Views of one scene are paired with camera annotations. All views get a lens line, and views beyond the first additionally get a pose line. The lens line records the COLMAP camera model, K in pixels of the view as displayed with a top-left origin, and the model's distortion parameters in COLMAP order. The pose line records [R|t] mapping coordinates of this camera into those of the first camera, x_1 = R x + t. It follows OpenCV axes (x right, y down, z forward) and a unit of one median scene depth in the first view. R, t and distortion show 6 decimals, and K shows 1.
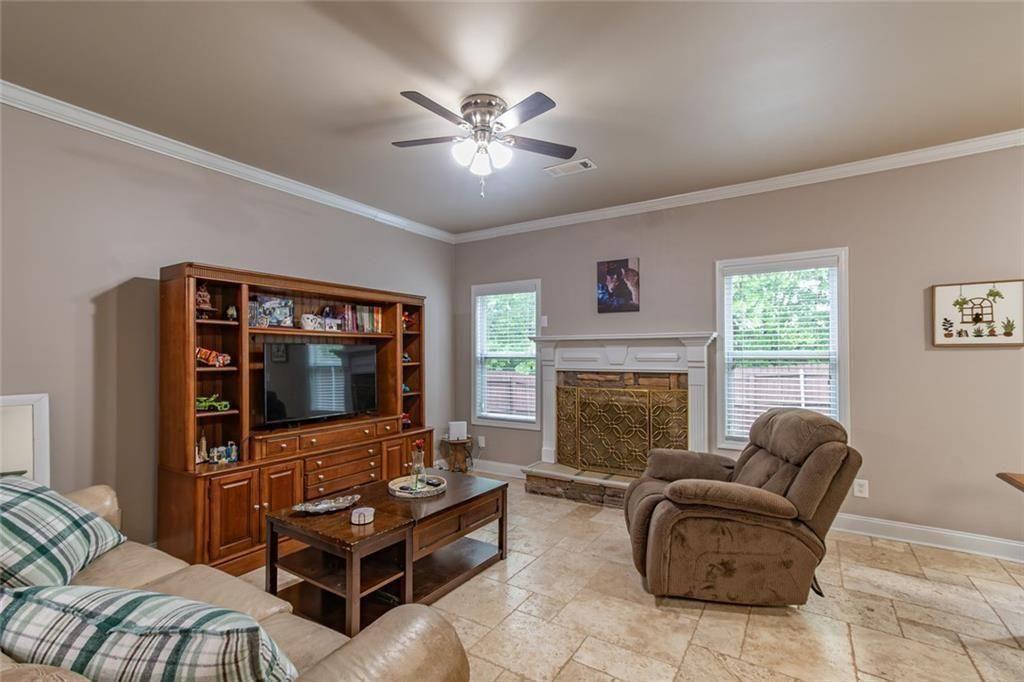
lens RADIAL K [[456.1, 0, 501.5], [0, 456.1, 355.8], [0, 0, 1]] dist [-0.000721, 0.014710]
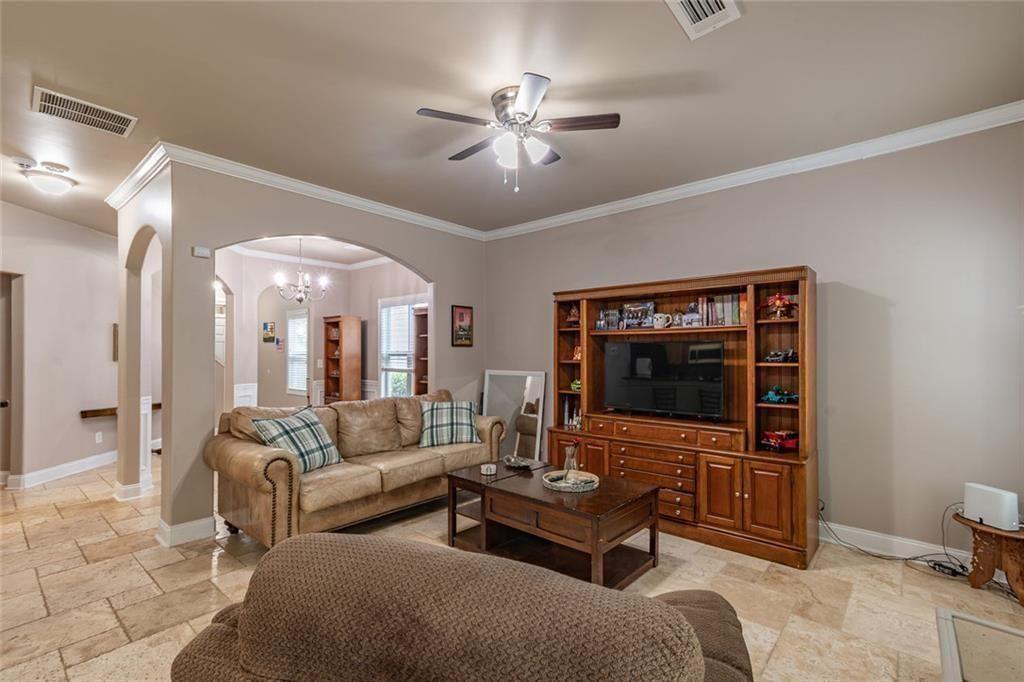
lens RADIAL K [[471.2, 0, 508.9], [0, 471.2, 349.0], [0, 0, 1]] dist [0.001309, 0.017192]
pose [[-0.151199, -0.005890, -0.988486, 0.576852], [-0.000548, 0.999983, -0.005875, -0.001789], [0.988503, -0.000347, -0.151200, 0.663916]]
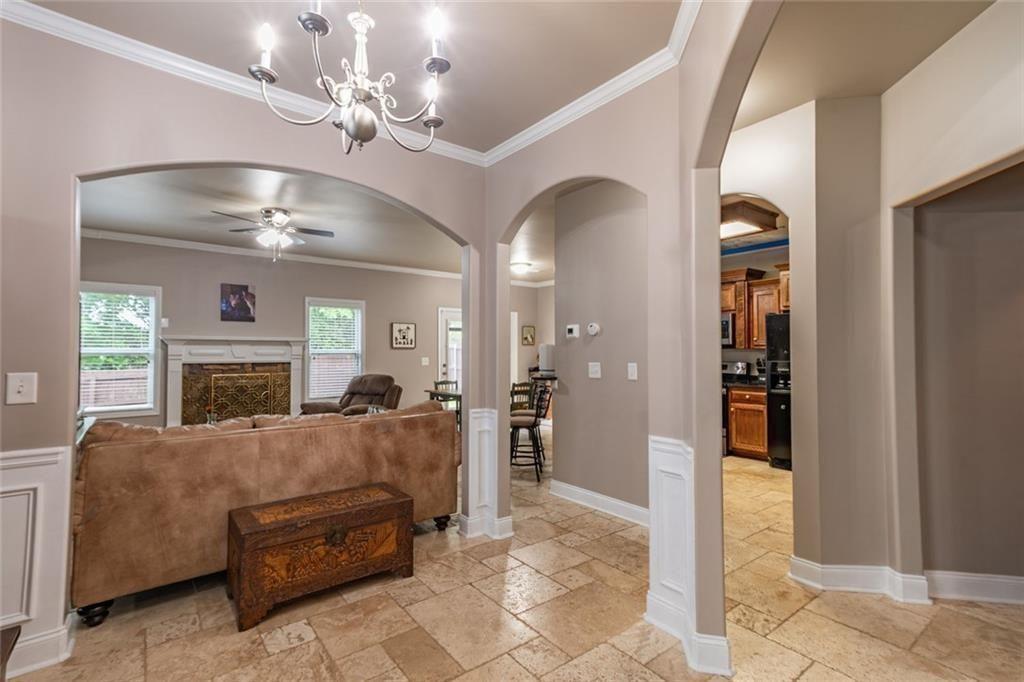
lens RADIAL K [[465.6, 0, 508.7], [0, 465.6, 344.6], [0, 0, 1]] dist [0.022842, 0.000367]
pose [[0.347364, 0.018914, 0.937540, -0.825943], [0.001302, 0.999786, -0.020652, 0.008978], [-0.937730, 0.008395, 0.347265, -0.298218]]
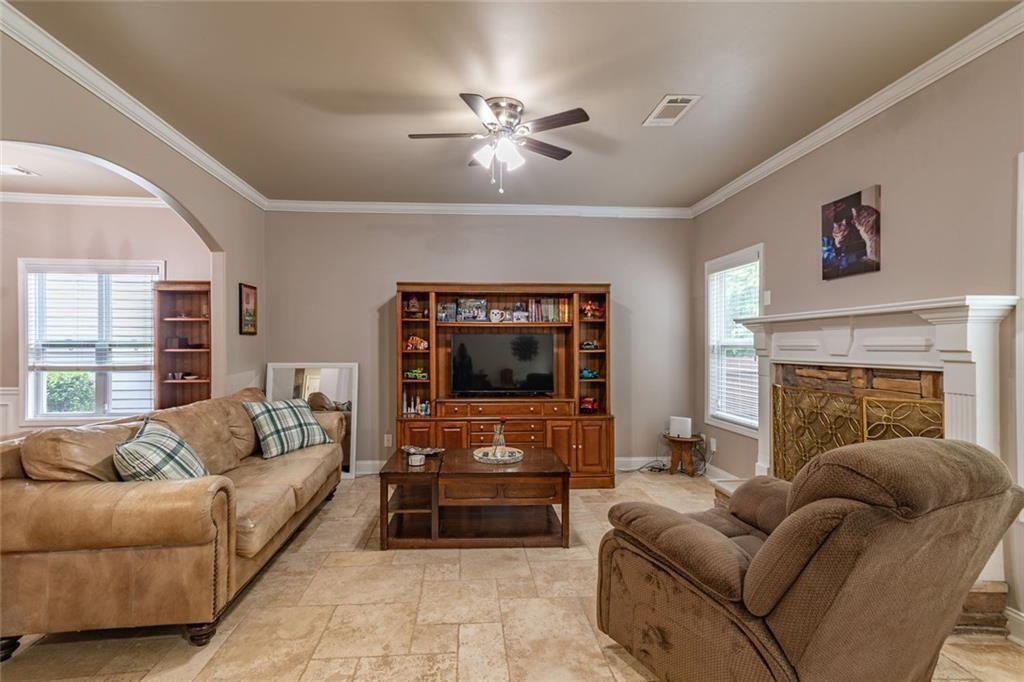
lens RADIAL K [[474.5, 0, 499.5], [0, 474.5, 344.3], [0, 0, 1]] dist [-0.000078, 0.015944]
pose [[0.593861, -0.000832, -0.804567, 0.511941], [-0.003160, 0.999989, -0.003367, 0.006732], [0.804561, 0.004542, 0.593853, 0.189918]]
